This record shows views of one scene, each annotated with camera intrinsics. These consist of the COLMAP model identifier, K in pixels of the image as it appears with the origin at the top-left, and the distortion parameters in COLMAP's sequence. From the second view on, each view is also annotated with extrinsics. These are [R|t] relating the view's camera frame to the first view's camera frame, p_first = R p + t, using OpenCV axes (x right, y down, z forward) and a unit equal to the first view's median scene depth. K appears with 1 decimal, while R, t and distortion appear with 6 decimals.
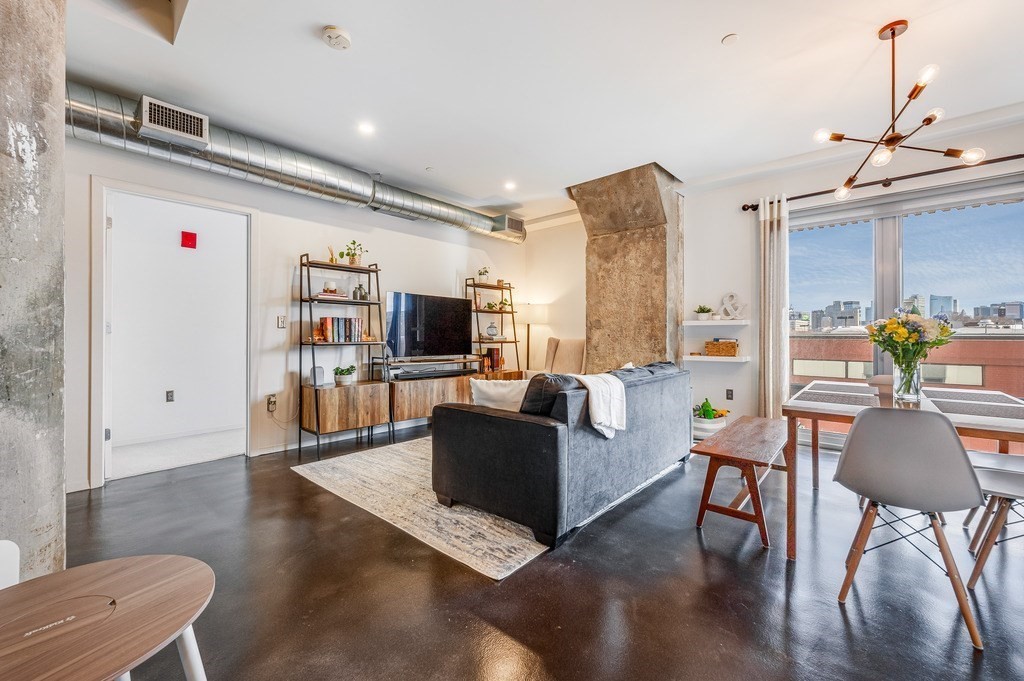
lens RADIAL K [[408.9, 0, 512.2], [0, 408.9, 332.5], [0, 0, 1]] dist [-0.006577, 0.000532]
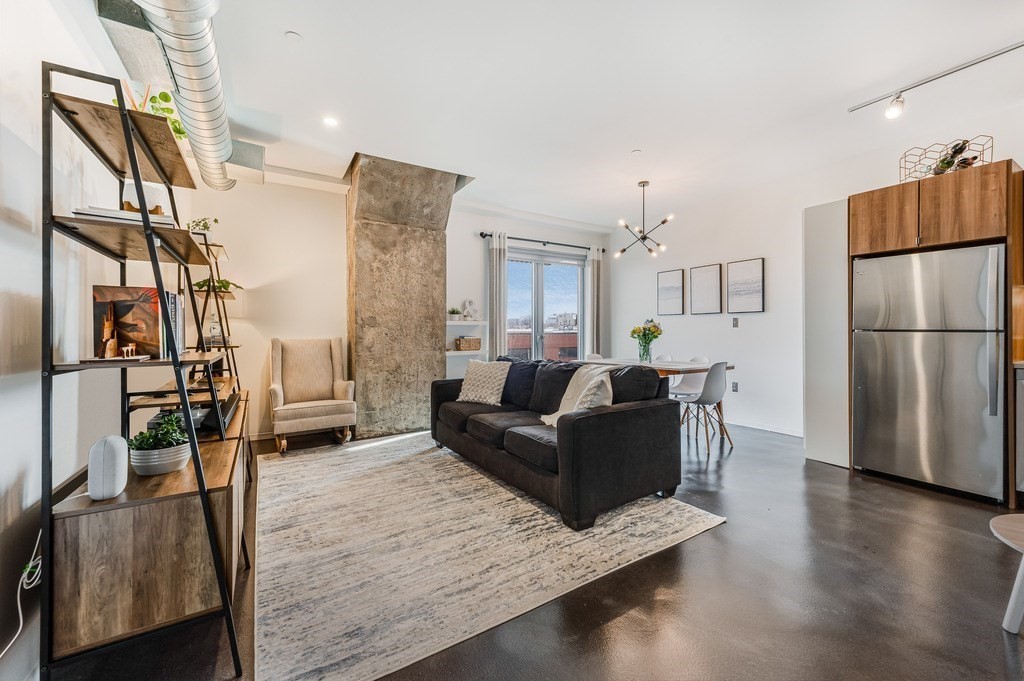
lens RADIAL K [[408.9, 0, 510.1], [0, 408.9, 328.7], [0, 0, 1]] dist [-0.006577, 0.000532]
pose [[0.283490, 0.004730, 0.958964, -0.614444], [-0.001442, 0.999989, -0.004507, -0.001661], [-0.958974, -0.000105, 0.283493, 0.527822]]
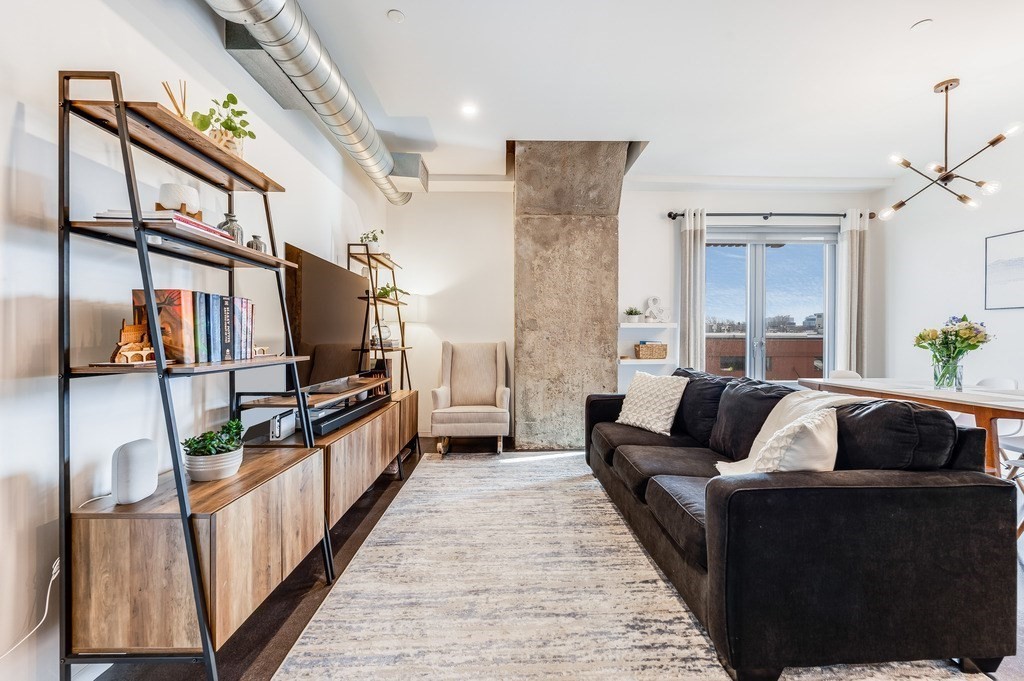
lens RADIAL K [[408.9, 0, 512.0], [0, 408.9, 337.8], [0, 0, 1]] dist [-0.006577, 0.000532]
pose [[0.733161, -0.004355, 0.680041, -0.415100], [-0.003014, 0.999949, 0.009652, -0.002282], [-0.680048, -0.009126, 0.733111, 0.491165]]
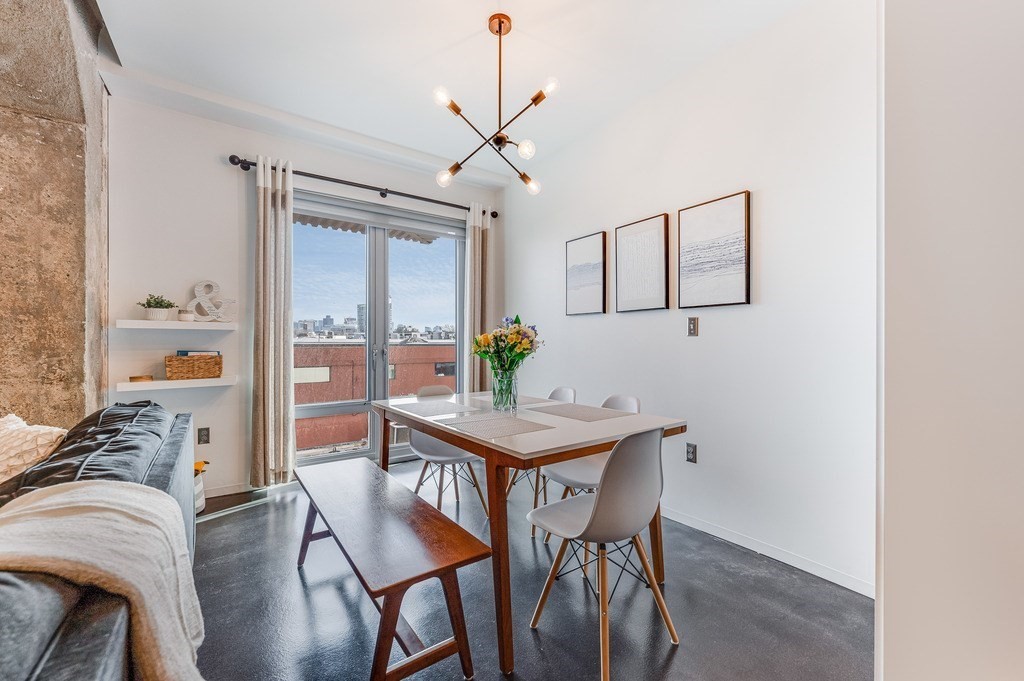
lens RADIAL K [[408.9, 0, 513.4], [0, 408.9, 343.5], [0, 0, 1]] dist [-0.006577, 0.000532]
pose [[0.219656, -0.001617, 0.975576, 0.006614], [-0.005119, 0.999983, 0.002810, -0.001150], [-0.975564, -0.005611, 0.219644, 0.375372]]
